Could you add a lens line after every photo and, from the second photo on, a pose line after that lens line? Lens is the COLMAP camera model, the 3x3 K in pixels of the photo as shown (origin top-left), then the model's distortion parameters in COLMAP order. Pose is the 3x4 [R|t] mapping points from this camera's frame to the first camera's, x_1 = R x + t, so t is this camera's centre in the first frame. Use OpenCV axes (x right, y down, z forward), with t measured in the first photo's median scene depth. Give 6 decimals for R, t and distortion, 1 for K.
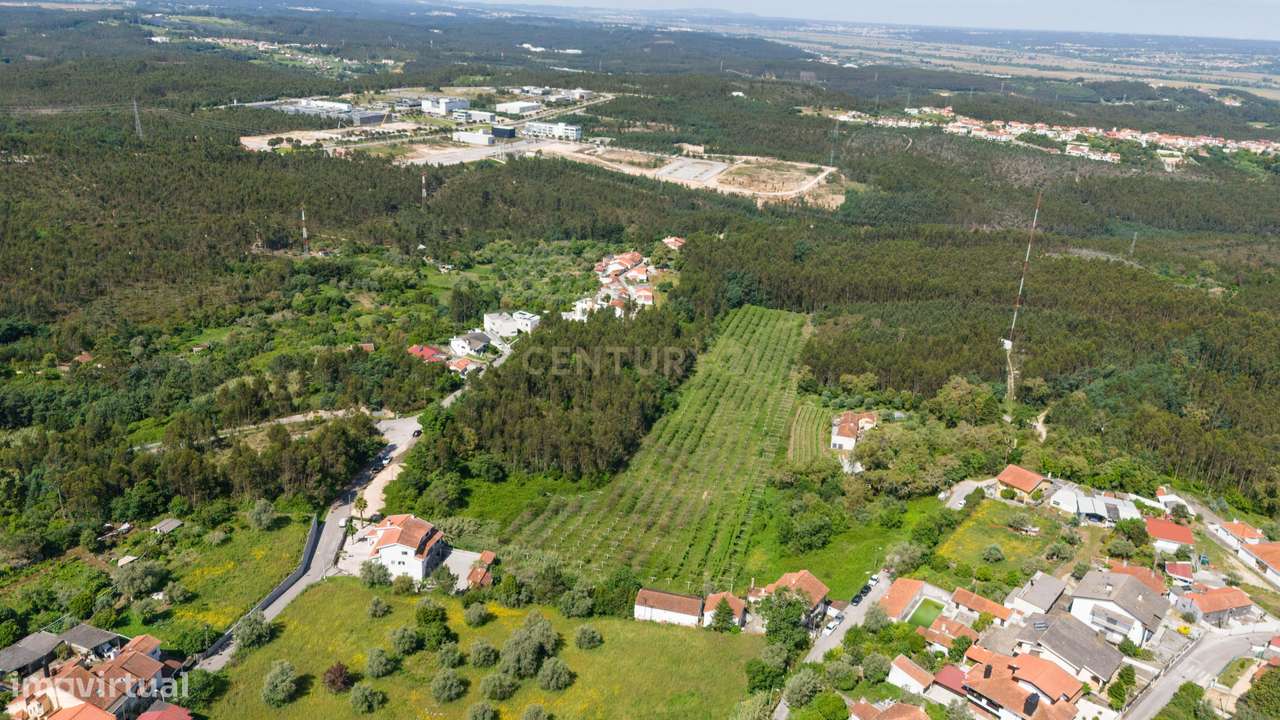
lens RADIAL K [[944.8, 0, 640.0], [0, 944.8, 360.0], [0, 0, 1]] dist [0.079582, -0.038531]
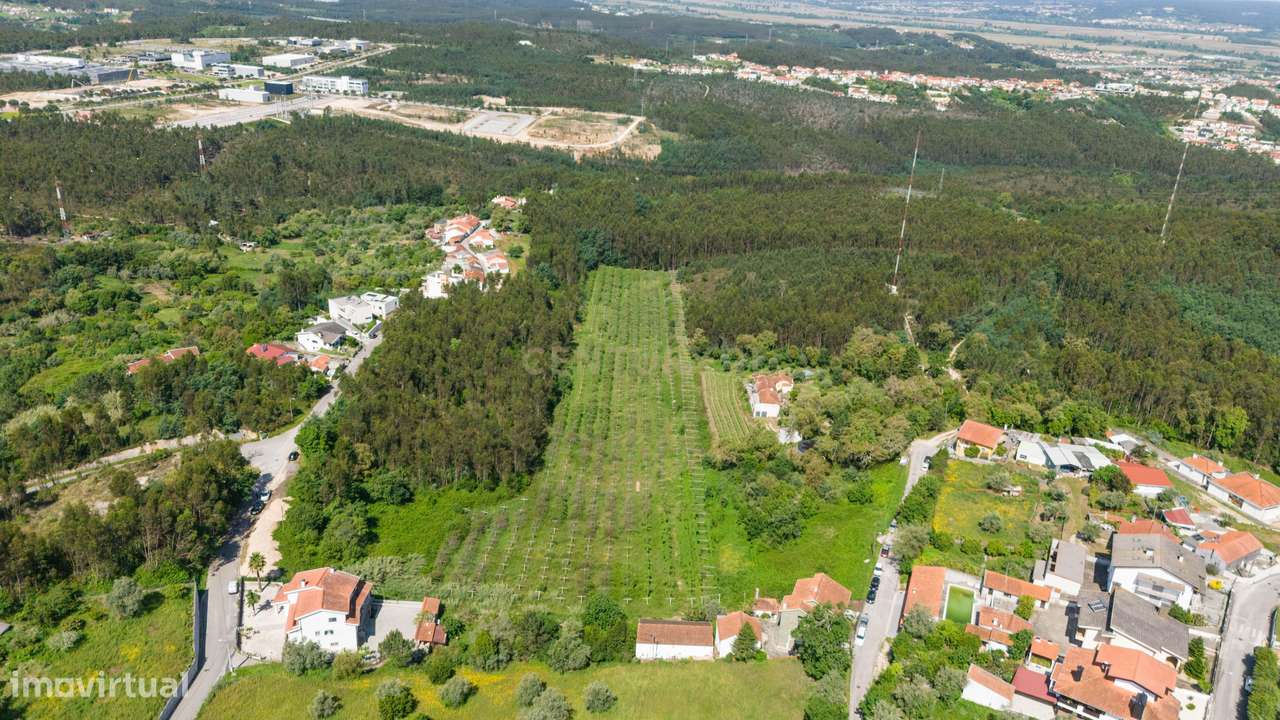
lens RADIAL K [[944.8, 0, 640.0], [0, 944.8, 360.0], [0, 0, 1]] dist [0.079582, -0.038531]
pose [[0.972509, -0.091420, 0.214172, -0.067566], [0.081427, 0.995158, 0.055045, -0.015367], [-0.218167, -0.036093, 0.975244, 0.081526]]
